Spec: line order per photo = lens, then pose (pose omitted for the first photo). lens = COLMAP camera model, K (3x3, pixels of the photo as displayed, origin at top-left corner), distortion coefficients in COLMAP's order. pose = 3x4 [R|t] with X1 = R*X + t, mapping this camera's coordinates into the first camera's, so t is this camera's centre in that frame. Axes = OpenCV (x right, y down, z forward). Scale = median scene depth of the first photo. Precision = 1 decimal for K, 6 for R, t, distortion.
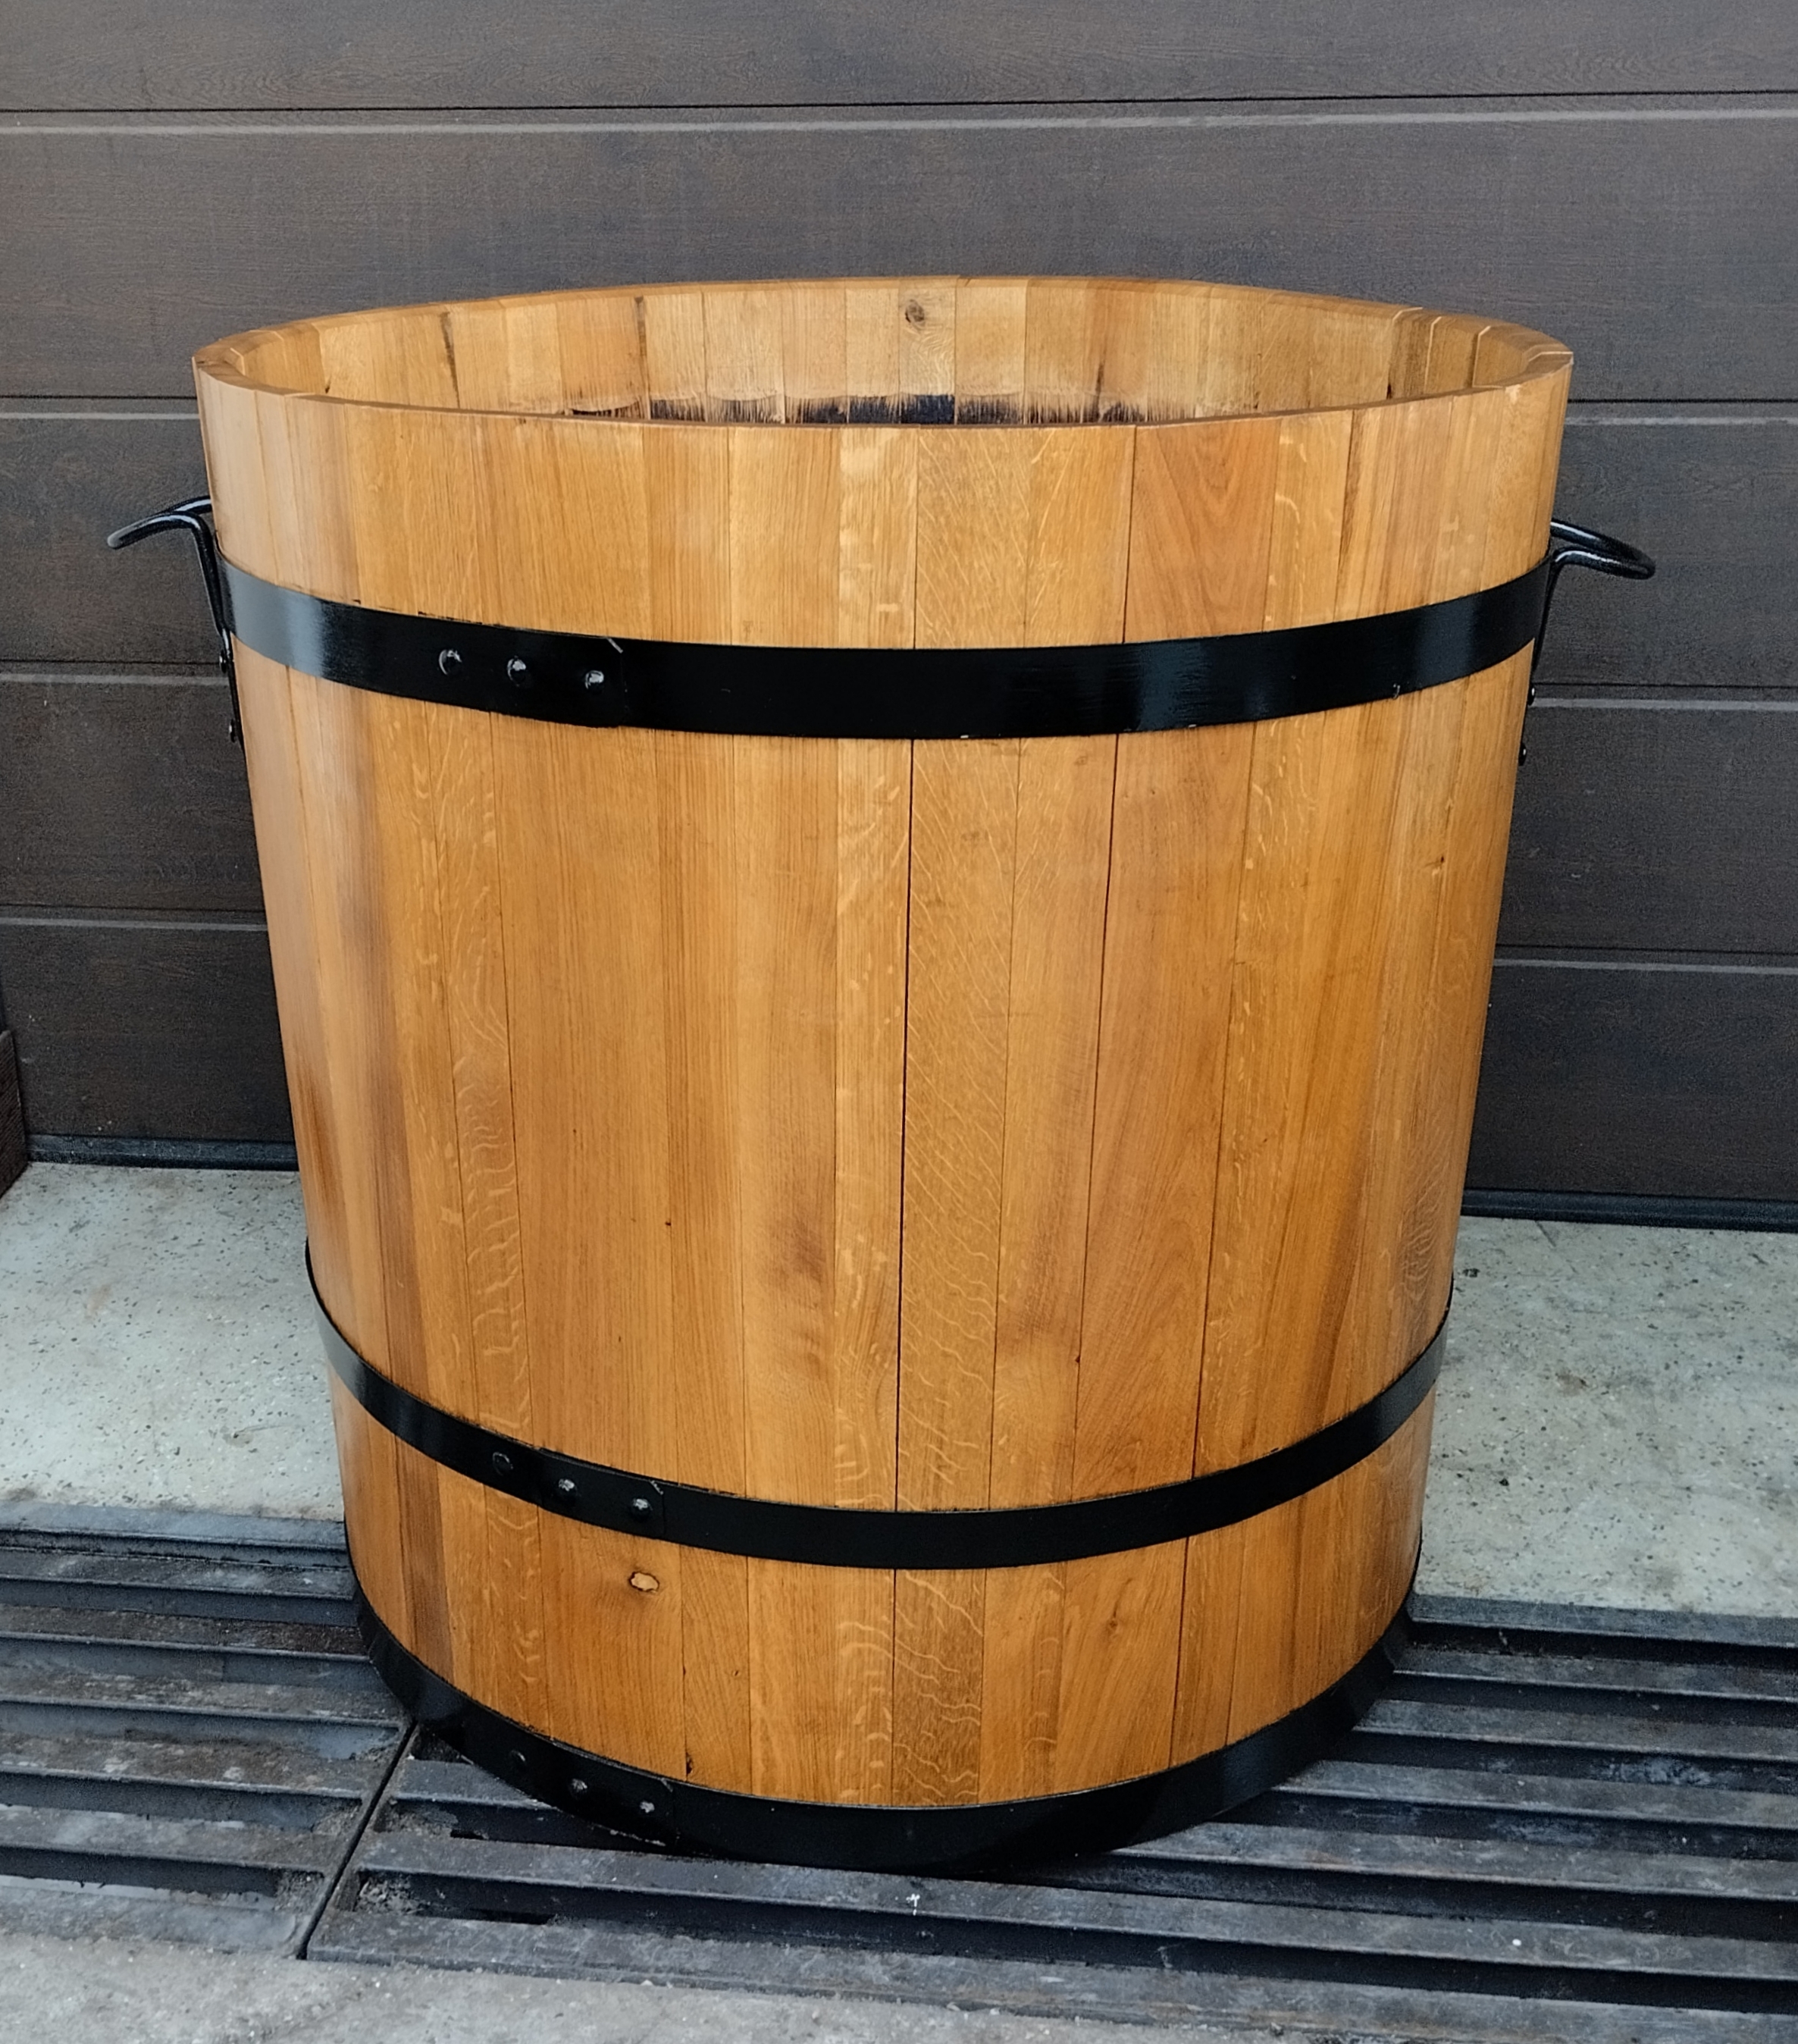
lens RADIAL K [[2125.4, 0, 899.0], [0, 2125.4, 1022.0], [0, 0, 1]] dist [0.070846, -0.118555]
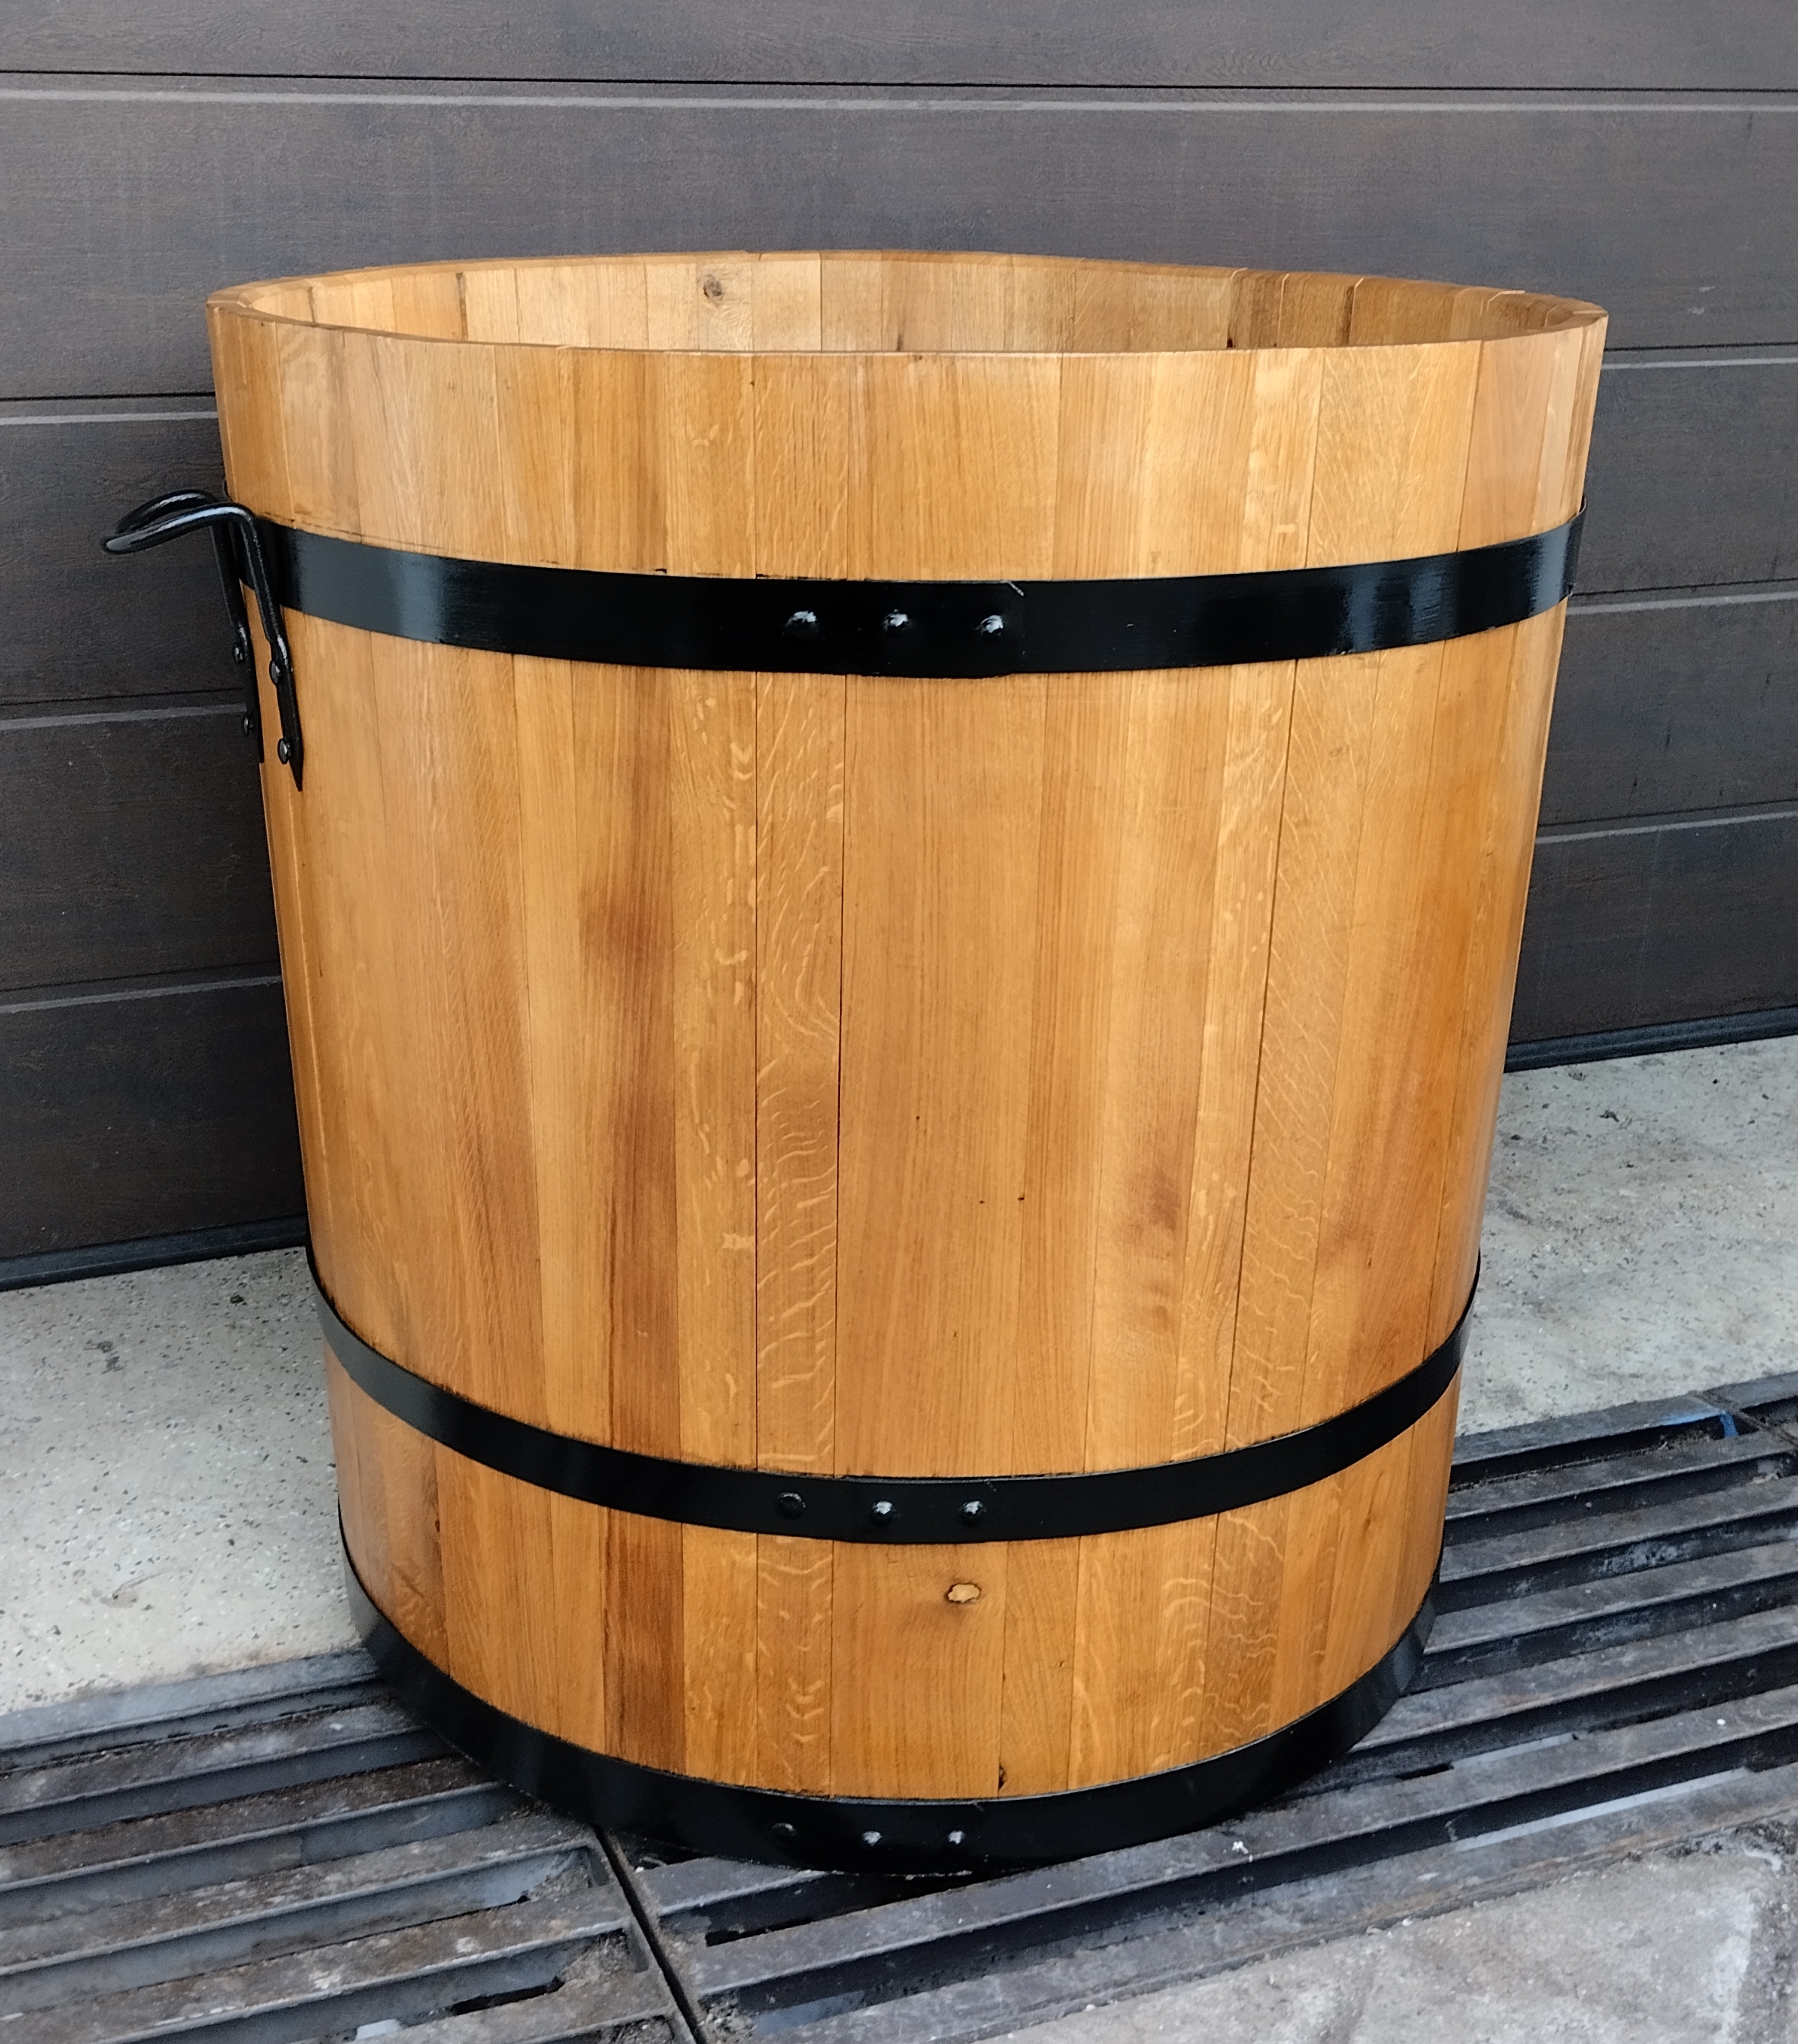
lens RADIAL K [[2072.1, 0, 902.7], [0, 2072.1, 923.5], [0, 0, 1]] dist [0.053476, -0.091107]
pose [[0.917419, -0.130002, 0.376087, -0.449285], [0.147154, 0.988966, -0.017108, -0.016988], [-0.369713, 0.071038, 0.926427, 0.141740]]
